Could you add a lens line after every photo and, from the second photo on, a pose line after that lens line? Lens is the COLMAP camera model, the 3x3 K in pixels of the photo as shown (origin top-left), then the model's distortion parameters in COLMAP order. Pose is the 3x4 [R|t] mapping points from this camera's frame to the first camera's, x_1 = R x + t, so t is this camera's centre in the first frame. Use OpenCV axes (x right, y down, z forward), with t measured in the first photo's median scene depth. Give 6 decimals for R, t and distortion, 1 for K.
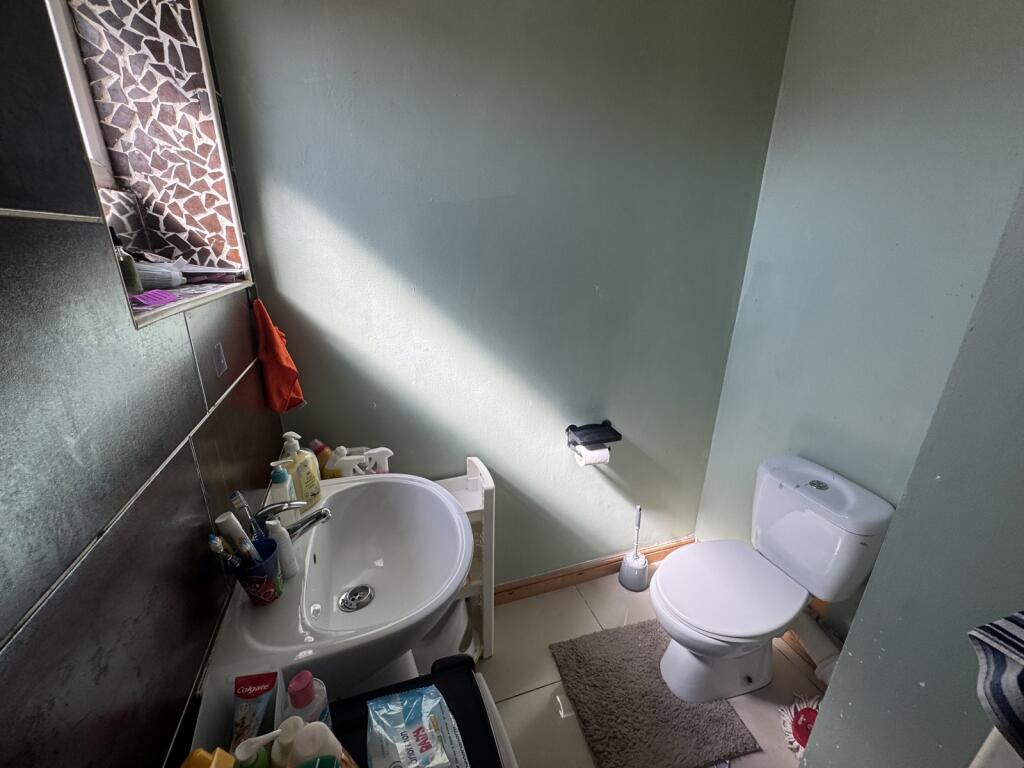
lens RADIAL K [[407.7, 0, 508.2], [0, 407.7, 387.1], [0, 0, 1]] dist [0.000102, -0.000380]
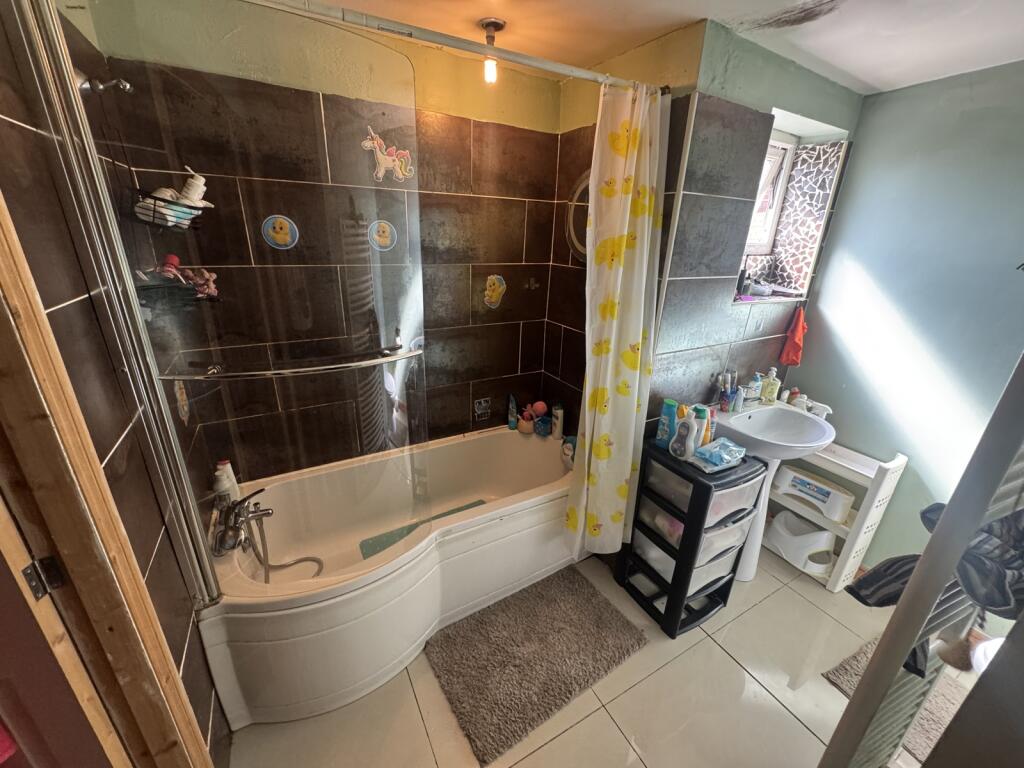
lens RADIAL K [[407.7, 0, 509.4], [0, 407.7, 384.8], [0, 0, 1]] dist [0.000102, -0.000380]
pose [[0.190004, 0.337040, -0.922118, 1.187347], [-0.352691, 0.899964, 0.256270, 0.131510], [0.916246, 0.276531, 0.289868, -0.863936]]
